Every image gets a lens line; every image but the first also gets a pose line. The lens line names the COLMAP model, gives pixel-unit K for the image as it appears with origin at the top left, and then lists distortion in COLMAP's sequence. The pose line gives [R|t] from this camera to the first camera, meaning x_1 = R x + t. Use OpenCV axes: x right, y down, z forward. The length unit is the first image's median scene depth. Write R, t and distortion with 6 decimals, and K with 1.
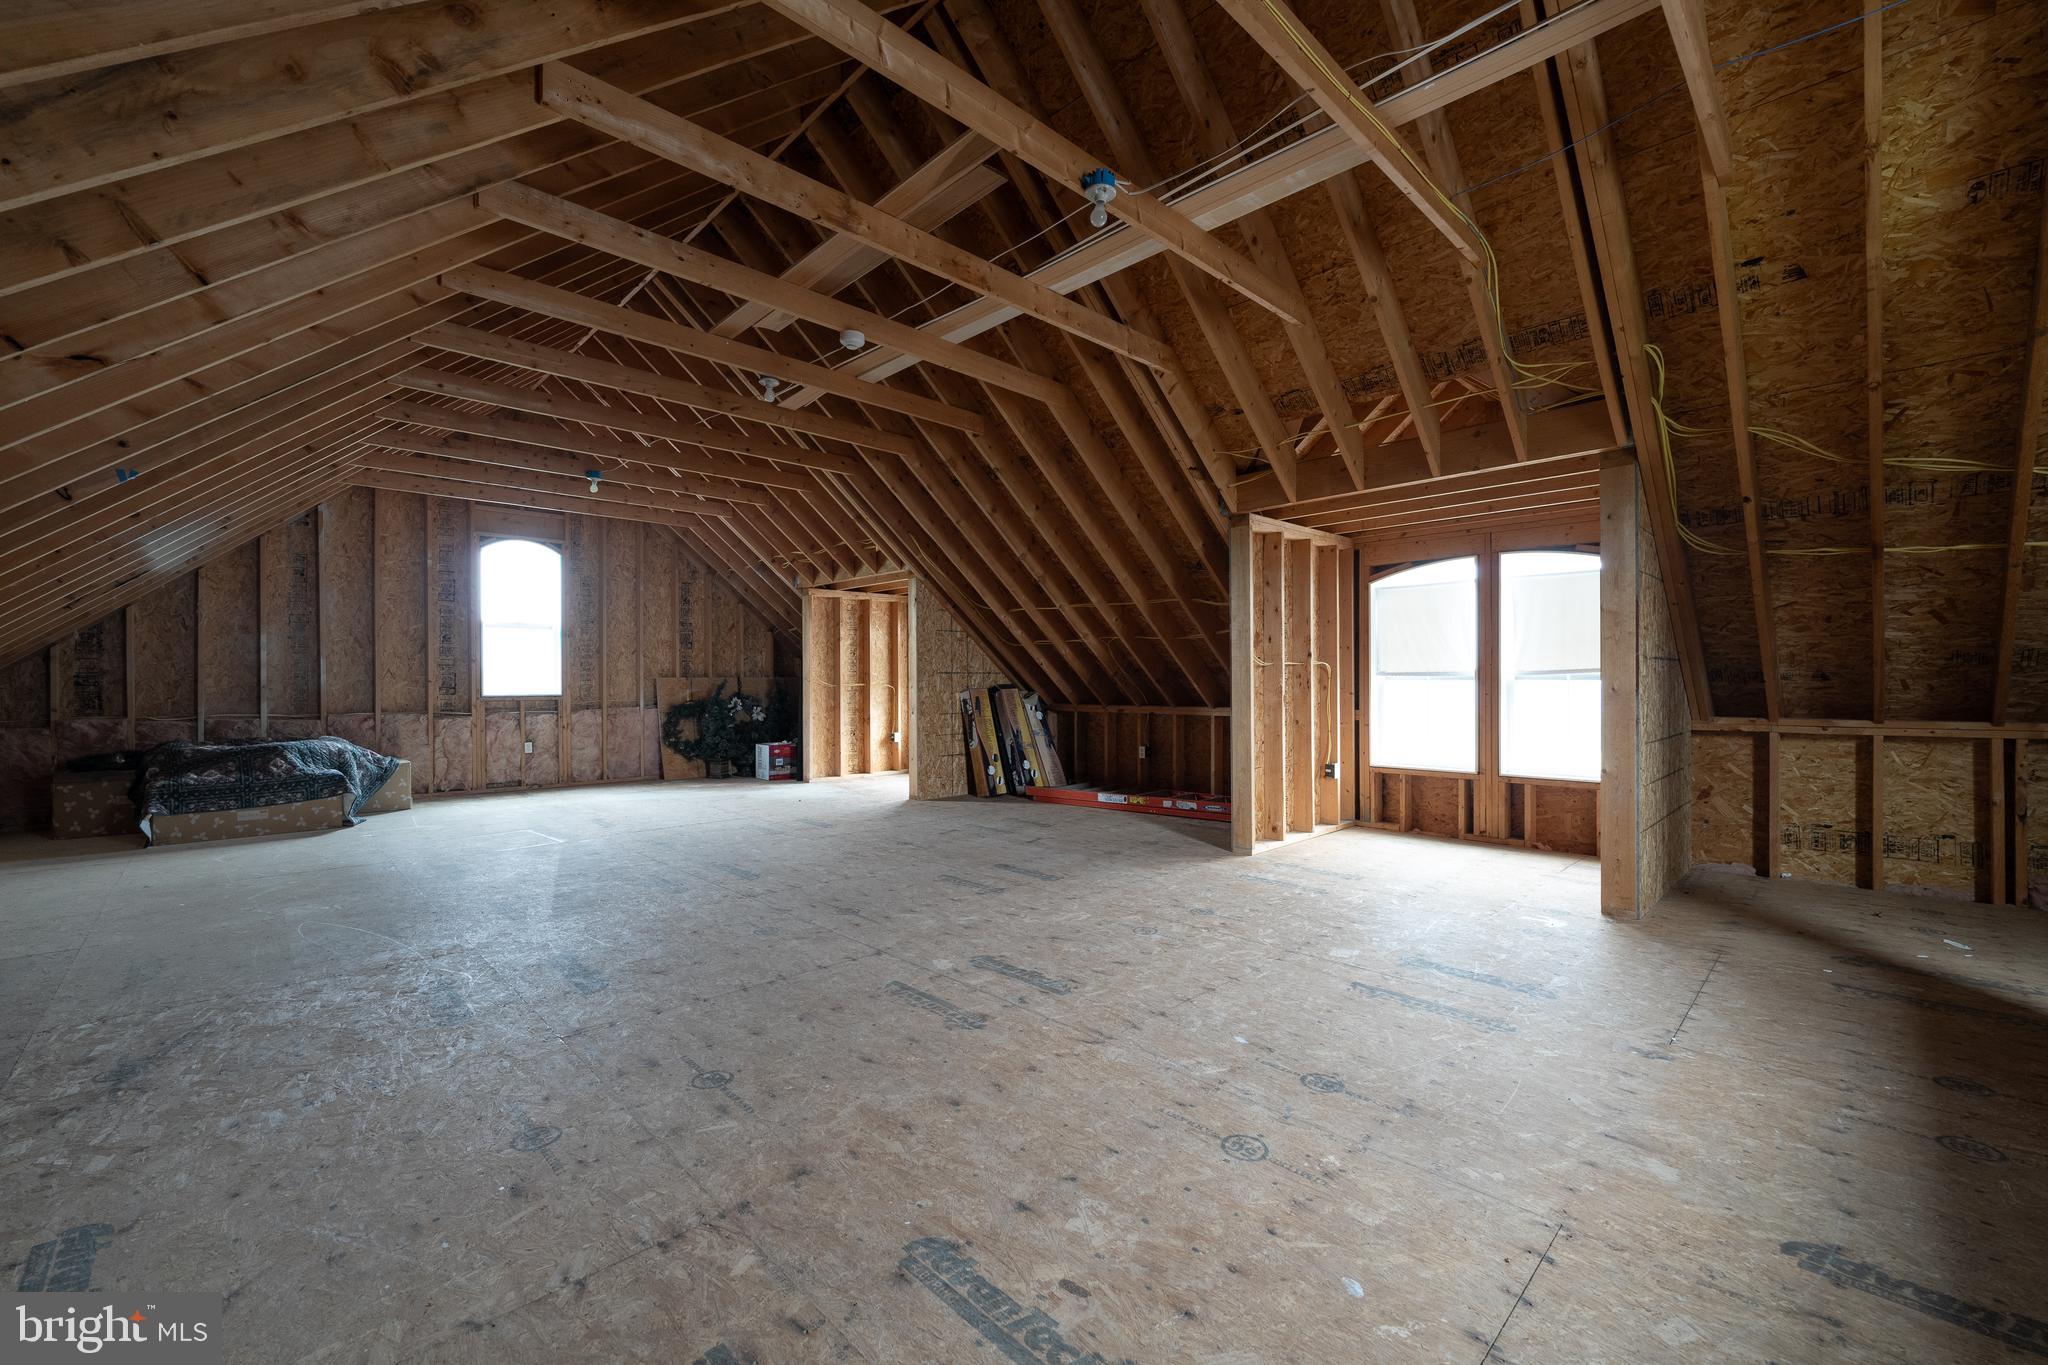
lens RADIAL K [[818.6, 0, 1024.0], [0, 818.6, 682.5], [0, 0, 1]] dist [-0.000769, -0.000071]
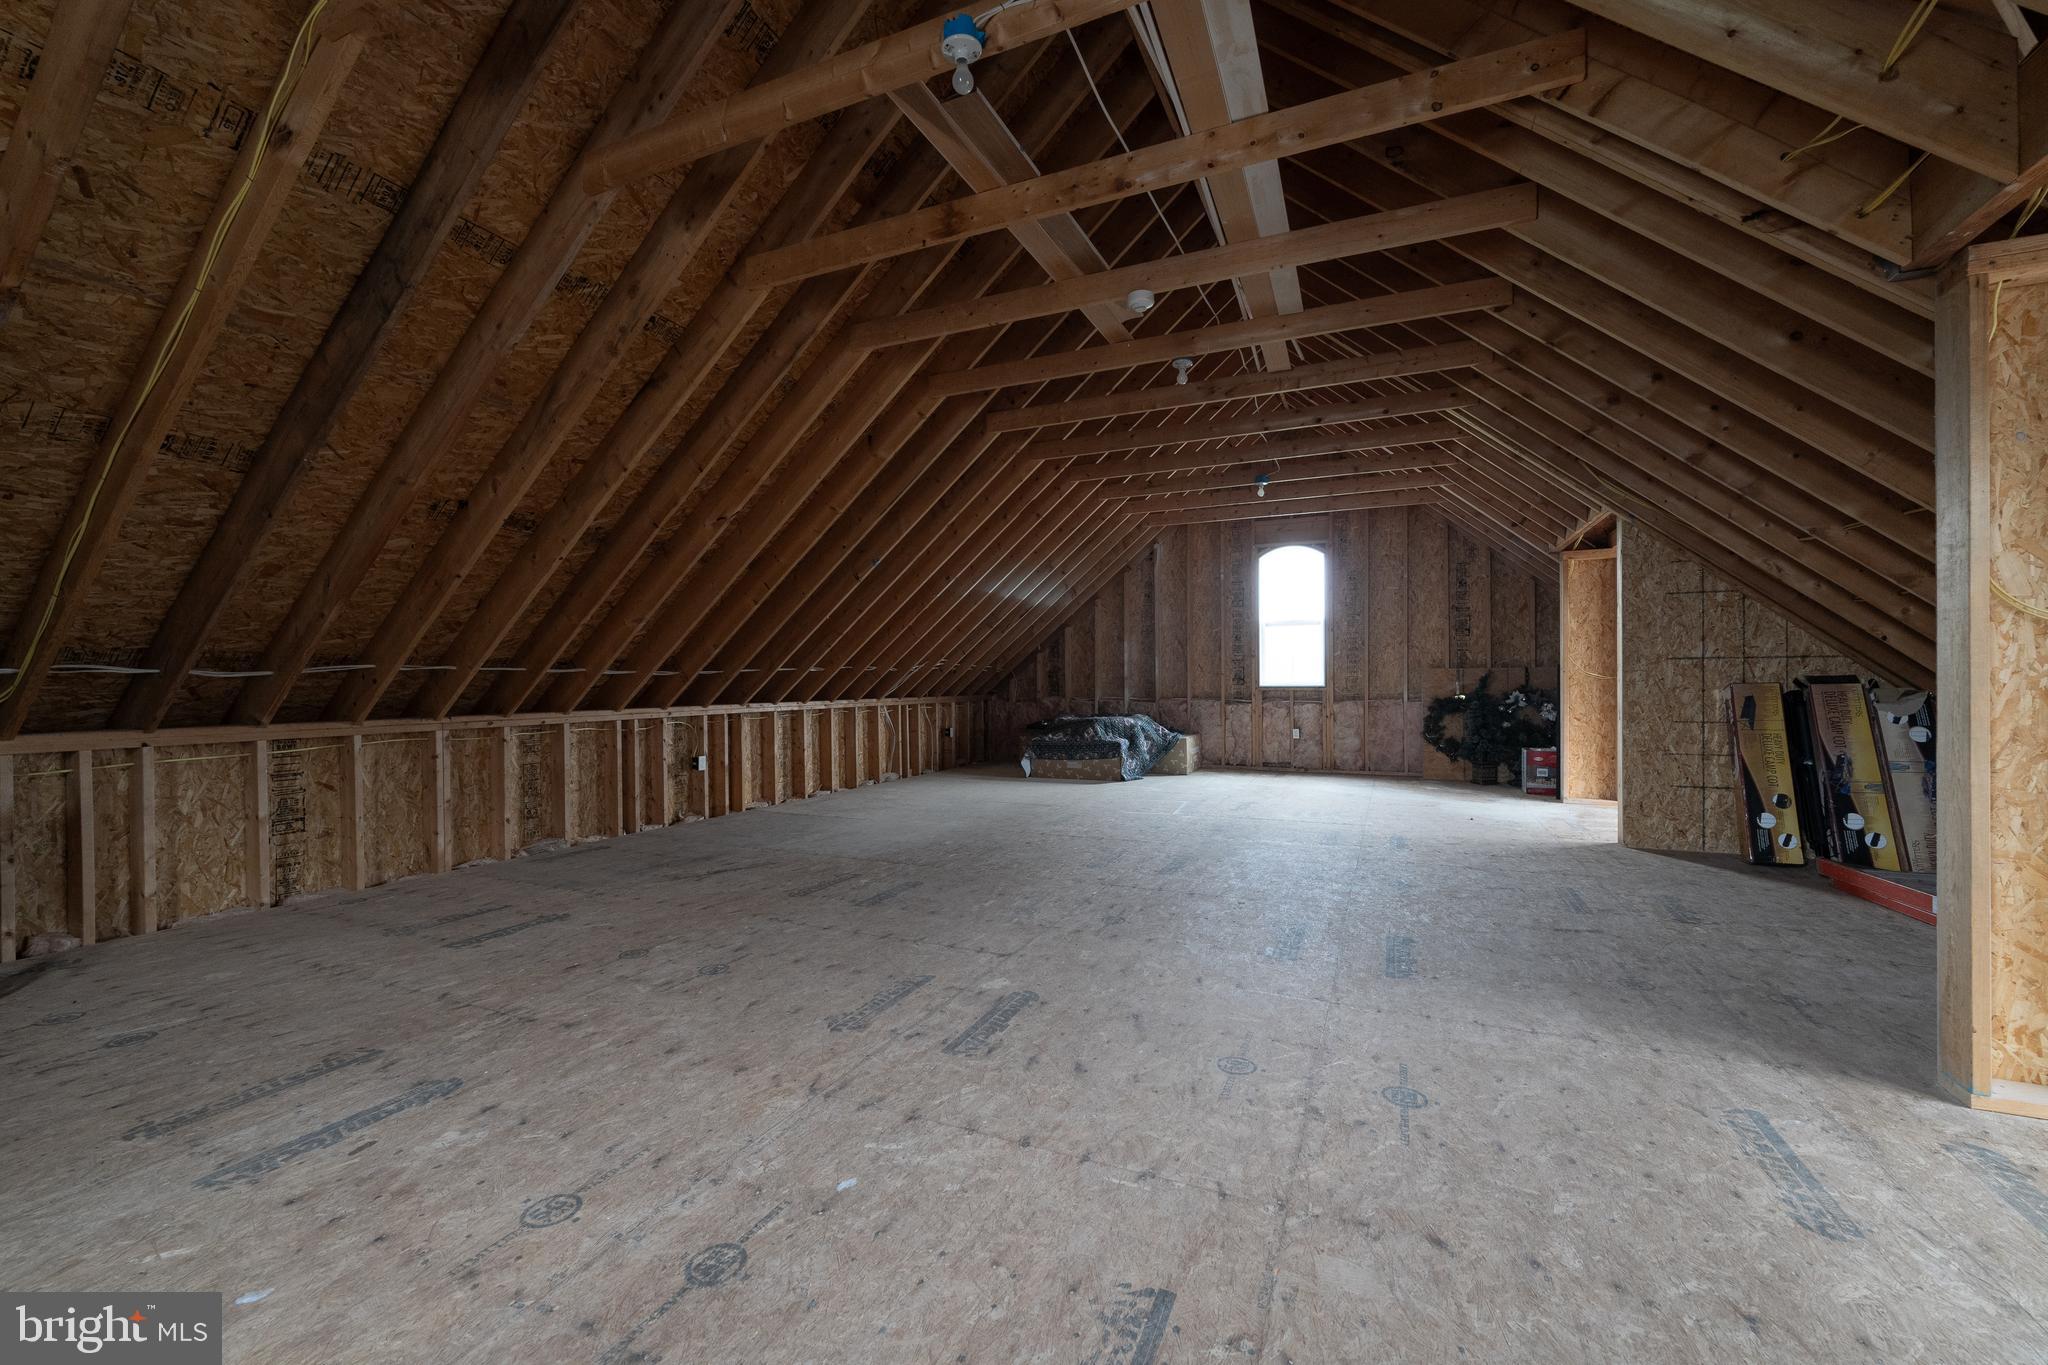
lens RADIAL K [[818.6, 0, 1024.0], [0, 818.6, 682.5], [0, 0, 1]] dist [-0.000769, -0.000071]
pose [[0.377359, 0.006727, -0.926043, 0.293524], [0.004264, 0.999950, 0.009001, -0.000686], [0.926057, -0.007346, 0.377312, 0.264237]]
